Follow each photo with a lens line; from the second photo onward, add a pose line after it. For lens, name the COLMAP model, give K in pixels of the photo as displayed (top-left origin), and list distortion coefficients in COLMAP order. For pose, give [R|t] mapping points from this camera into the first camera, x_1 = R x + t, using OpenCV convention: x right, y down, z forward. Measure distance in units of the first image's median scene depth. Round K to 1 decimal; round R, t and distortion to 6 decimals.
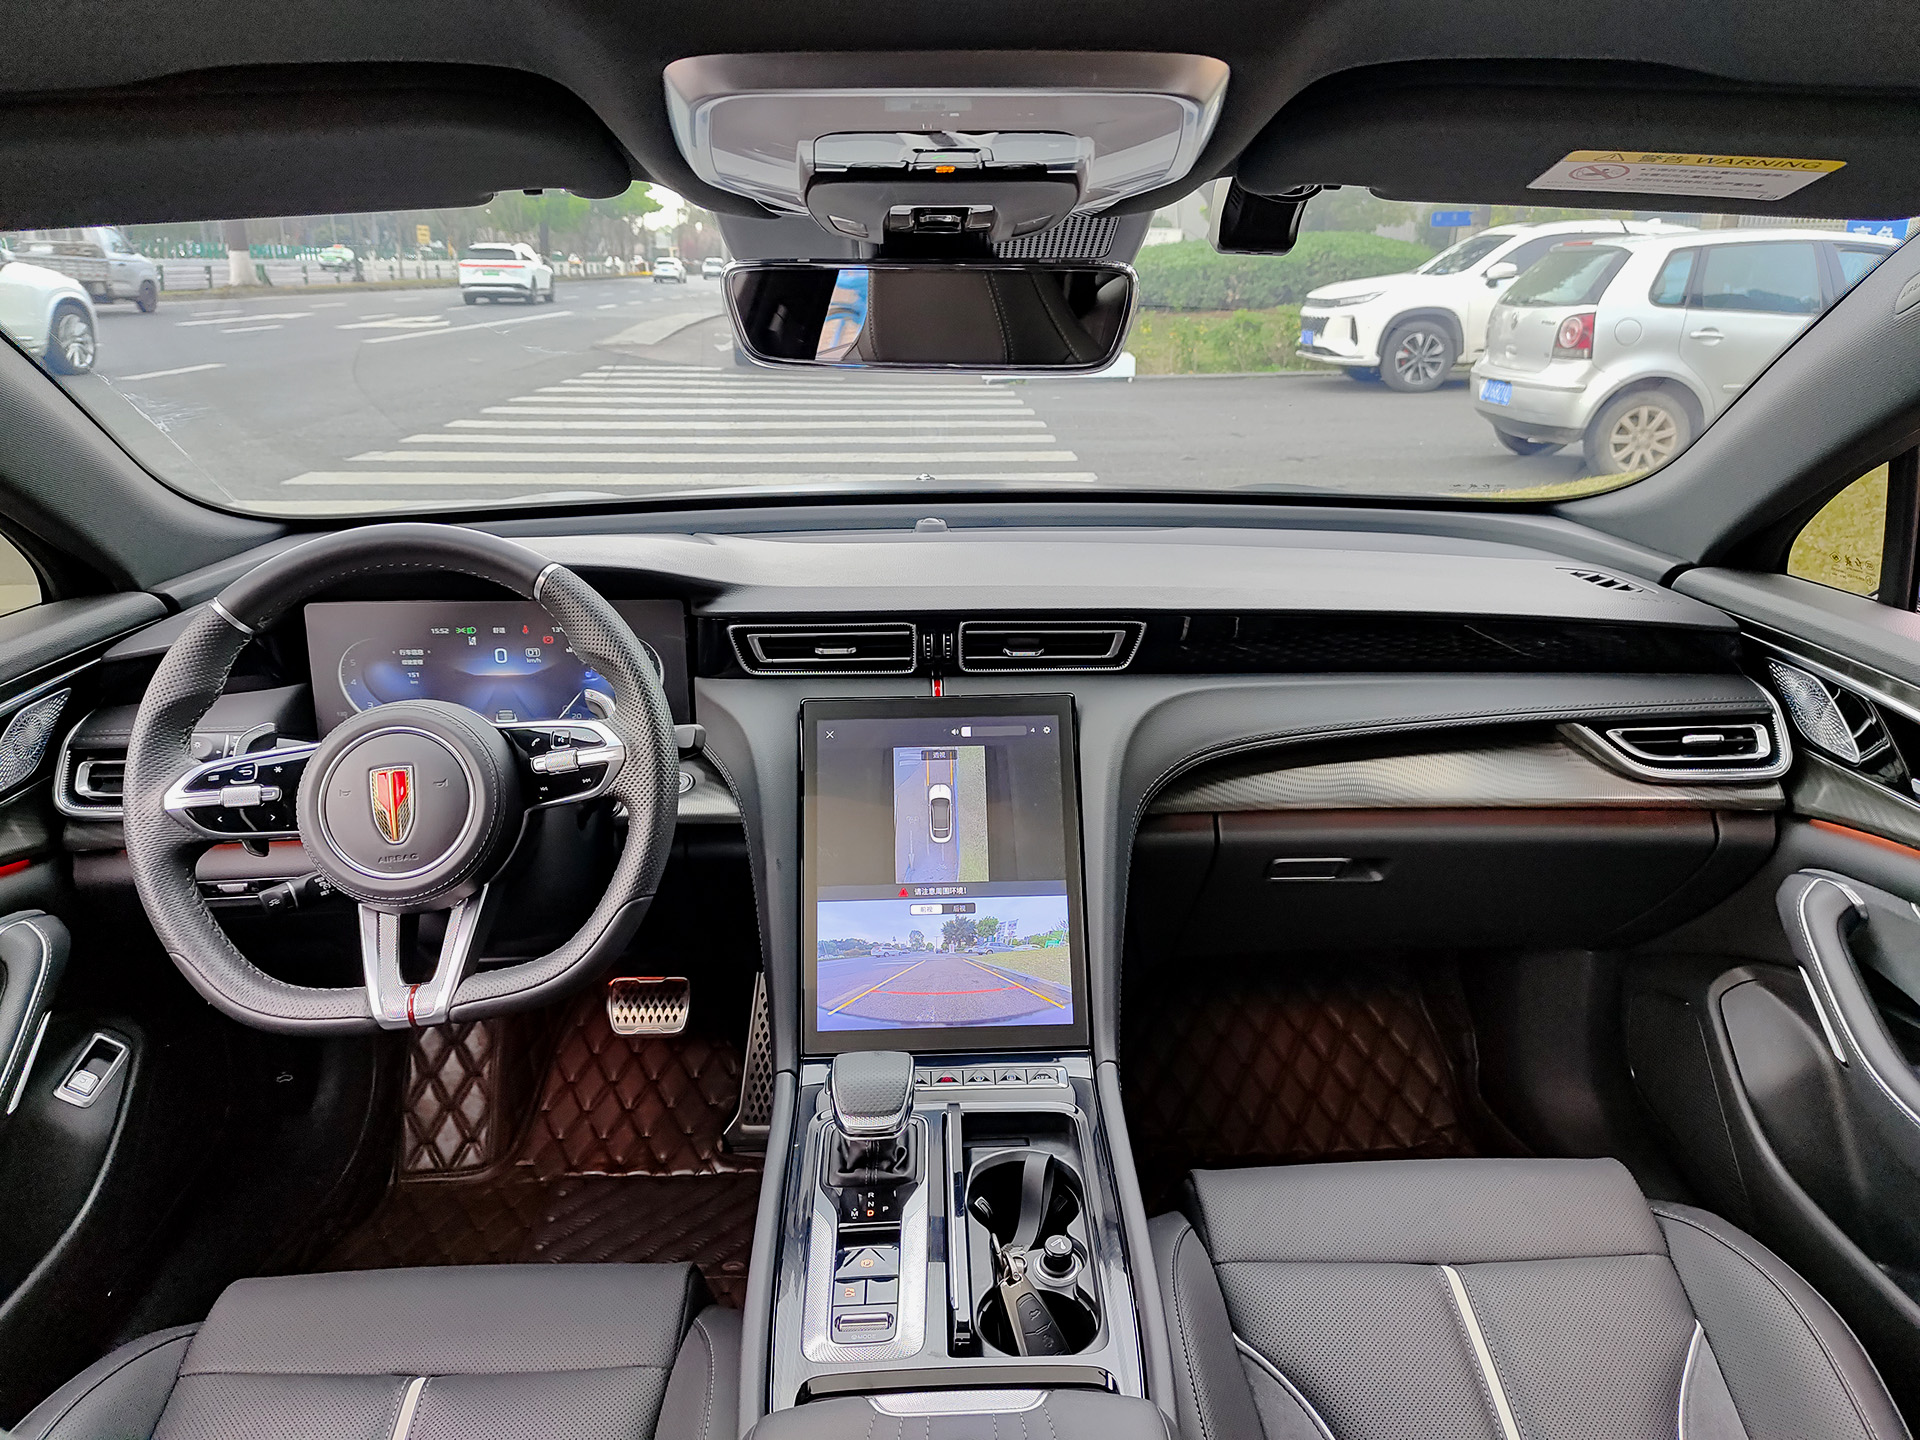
lens RADIAL K [[1345.7, 0, 960.0], [0, 1345.7, 720.0], [0, 0, 1]] dist [0.041020, 0.000816]
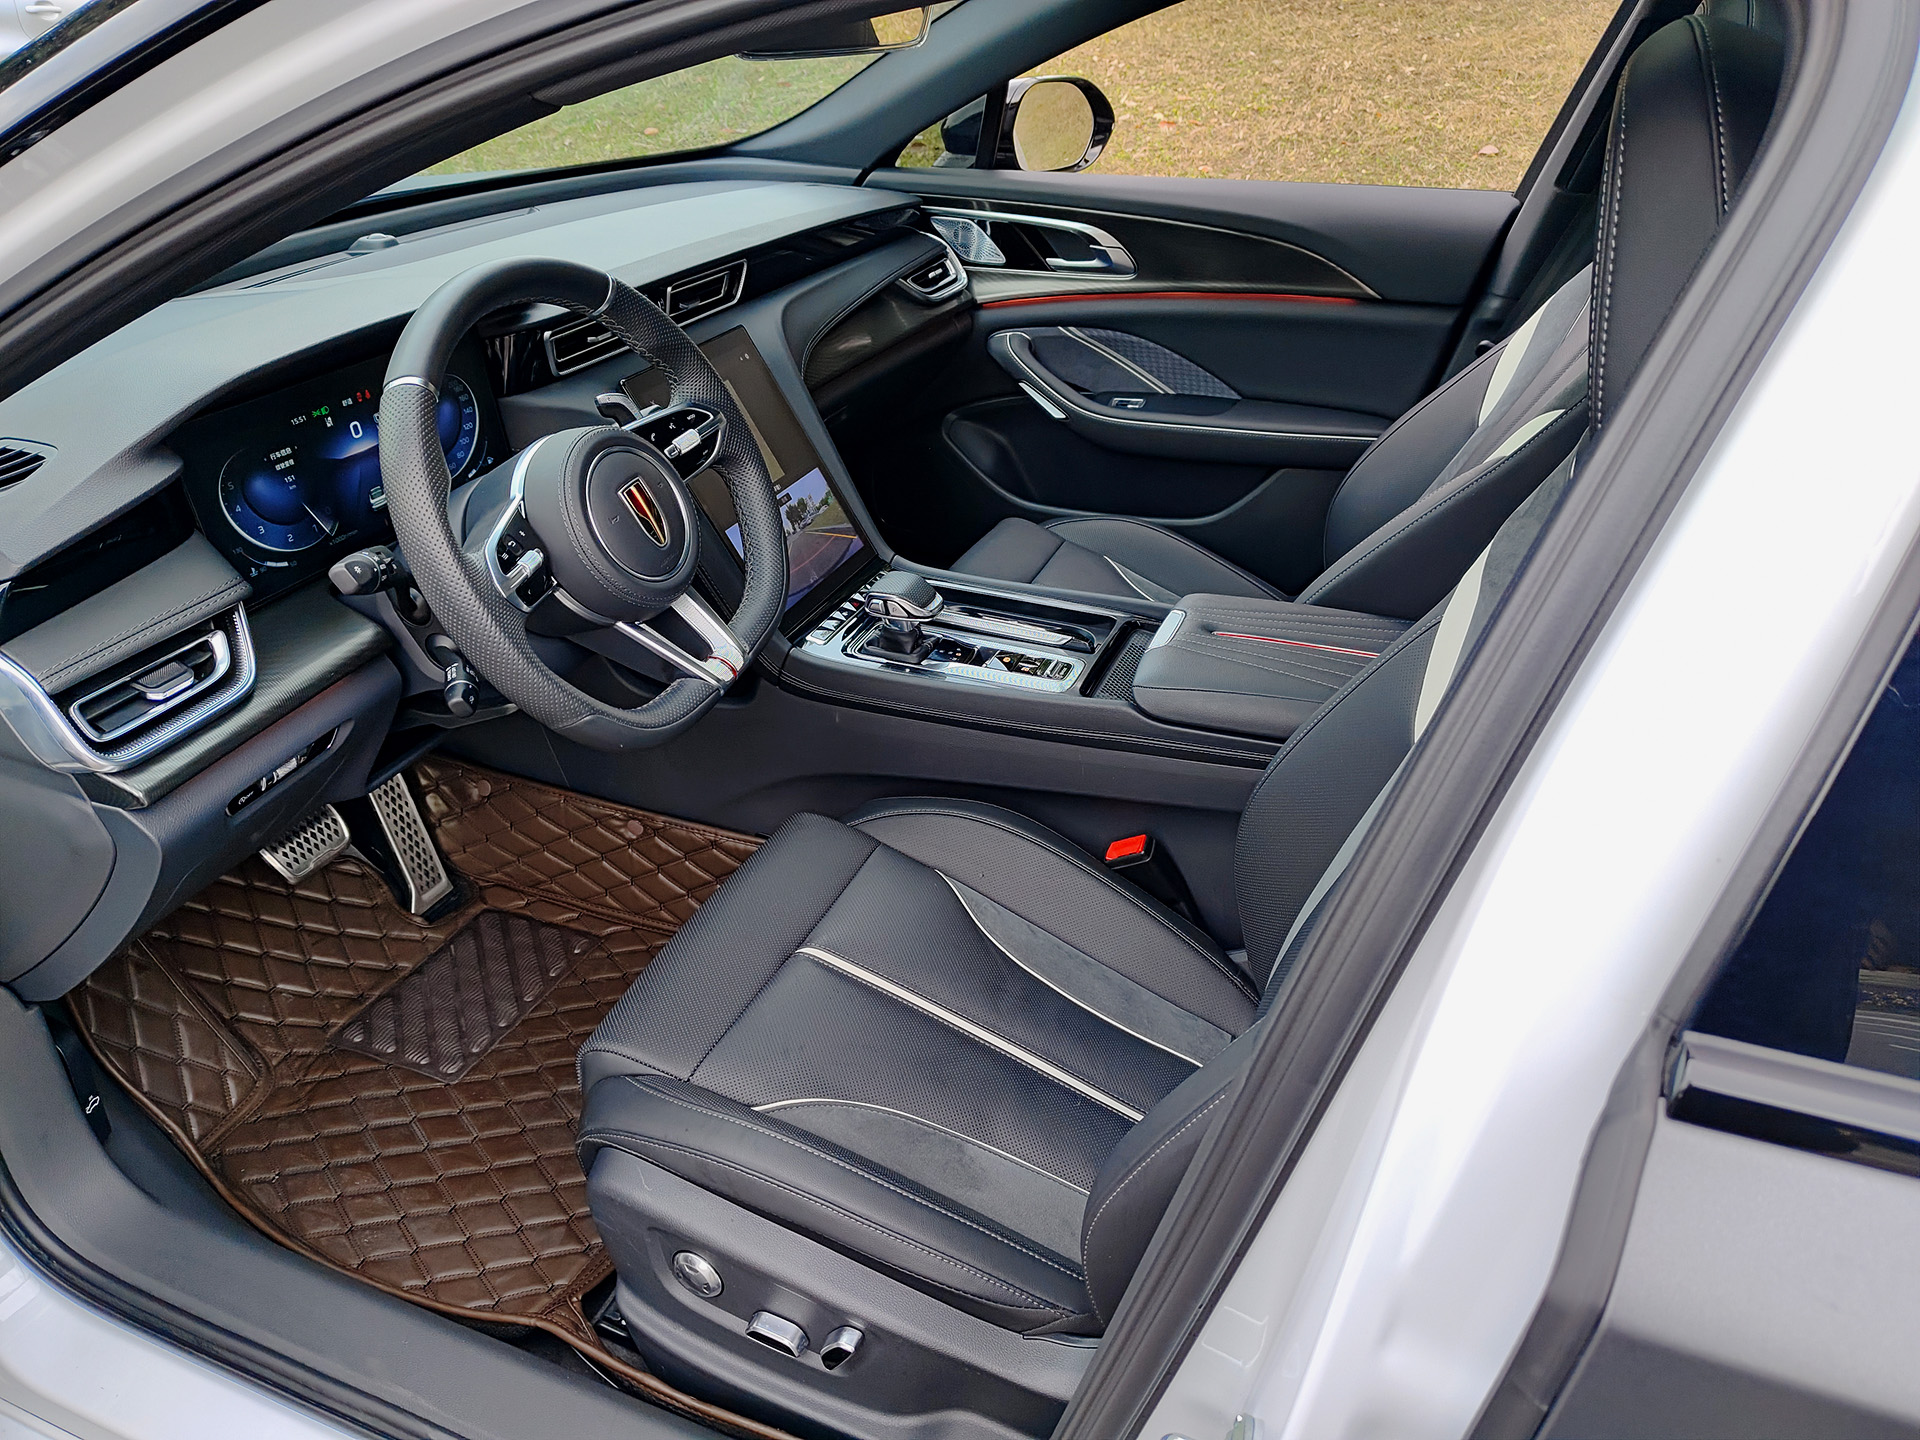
lens RADIAL K [[1345.7, 0, 960.0], [0, 1345.7, 720.0], [0, 0, 1]] dist [0.041020, 0.000816]
pose [[0.401915, -0.453263, 0.795623, -1.005172], [0.283730, 0.887773, 0.362432, -0.091478], [-0.870610, 0.080075, 0.485414, 0.210643]]
